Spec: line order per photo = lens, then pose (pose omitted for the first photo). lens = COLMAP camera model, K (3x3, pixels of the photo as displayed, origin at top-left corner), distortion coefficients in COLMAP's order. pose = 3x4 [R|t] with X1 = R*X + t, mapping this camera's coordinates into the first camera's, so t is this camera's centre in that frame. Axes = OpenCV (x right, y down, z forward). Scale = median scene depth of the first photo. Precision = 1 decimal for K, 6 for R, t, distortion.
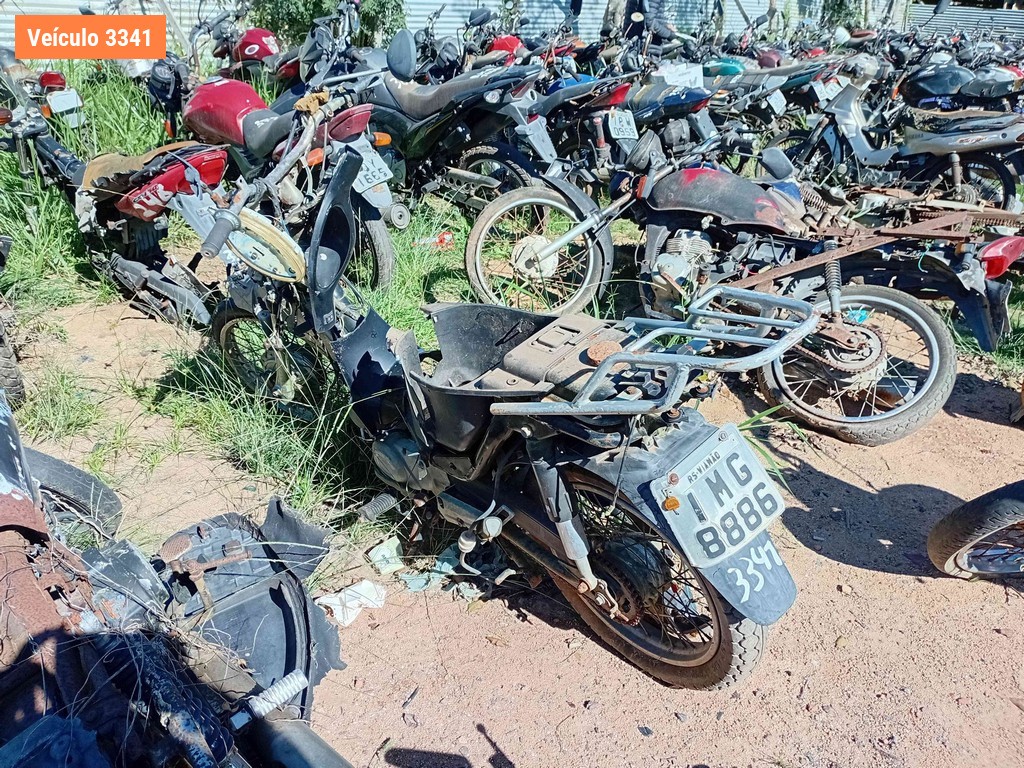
lens RADIAL K [[815.0, 0, 512.0], [0, 815.0, 384.0], [0, 0, 1]] dist [0.077333, -0.181802]
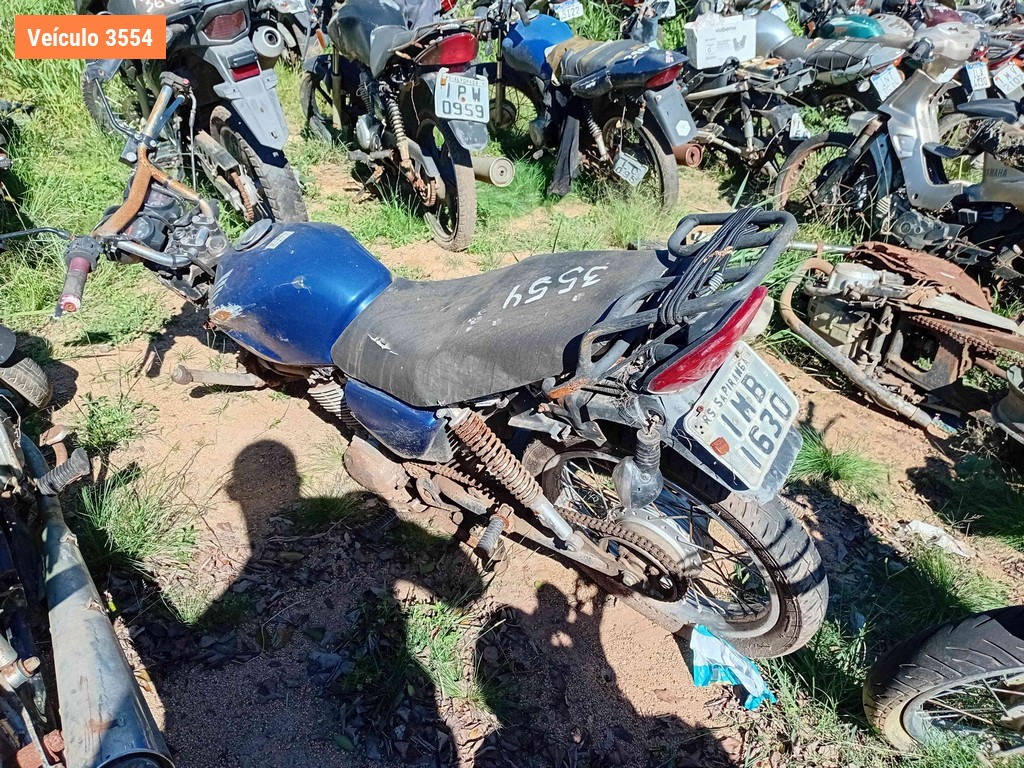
lens RADIAL K [[815.0, 0, 512.0], [0, 815.0, 384.0], [0, 0, 1]] dist [0.077333, -0.181802]
pose [[0.948221, 0.197695, -0.248582, 0.283138], [-0.179387, 0.979230, 0.094496, -0.122204], [0.262101, -0.045011, 0.963990, 0.280575]]
